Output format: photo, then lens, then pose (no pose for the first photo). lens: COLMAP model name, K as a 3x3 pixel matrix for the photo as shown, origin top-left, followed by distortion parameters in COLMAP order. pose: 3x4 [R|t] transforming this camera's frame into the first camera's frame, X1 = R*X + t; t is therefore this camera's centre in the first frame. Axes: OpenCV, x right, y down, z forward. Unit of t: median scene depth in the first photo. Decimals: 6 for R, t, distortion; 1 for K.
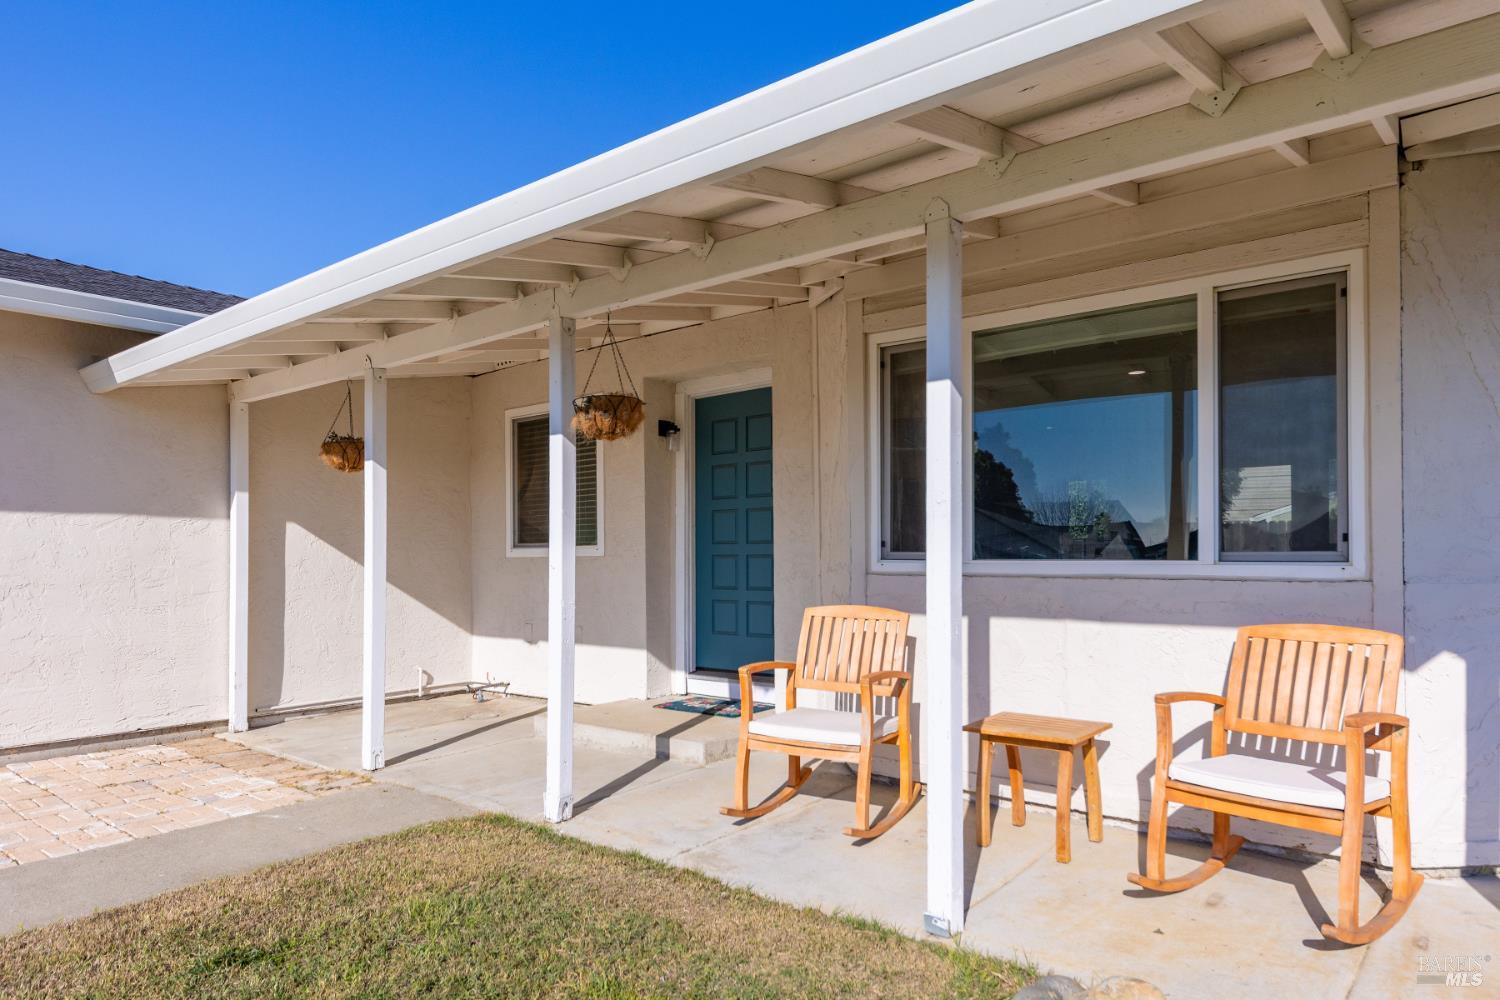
lens RADIAL K [[933.9, 0, 749.7], [0, 933.9, 533.3], [0, 0, 1]] dist [0.001955, 0.000356]
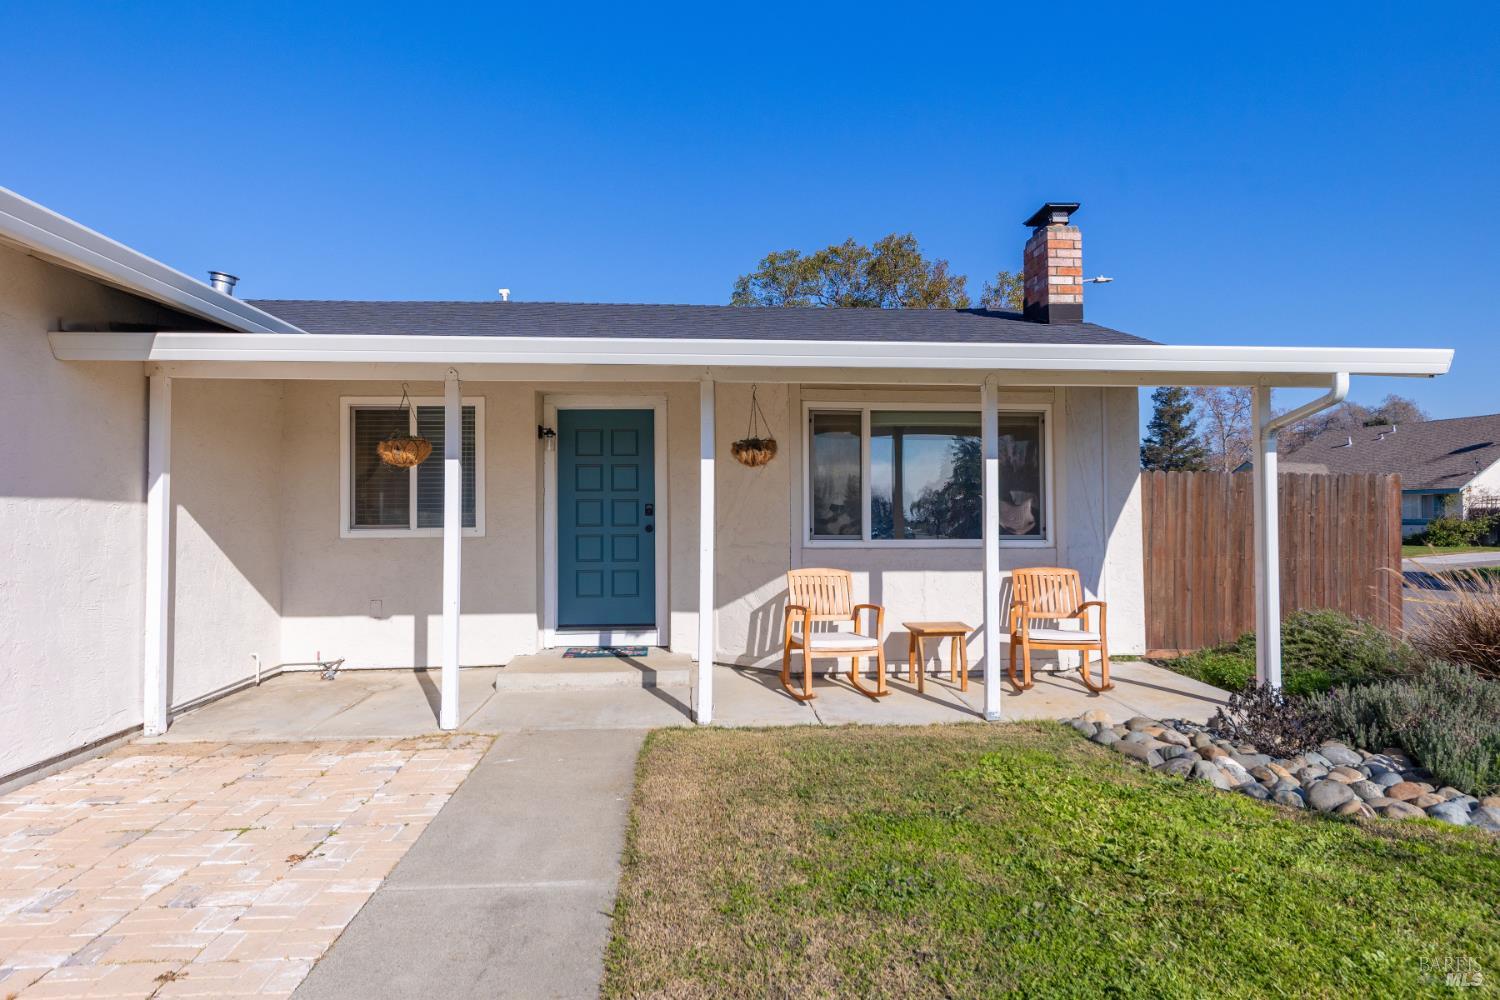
lens RADIAL K [[884.3, 0, 750.2], [0, 884.3, 466.5], [0, 0, 1]] dist [-0.003441, 0.000634]
pose [[0.720793, 0.041203, 0.691924, -0.731588], [-0.015491, 0.998940, -0.043348, -0.022338], [-0.692977, 0.020526, 0.720668, -0.033468]]
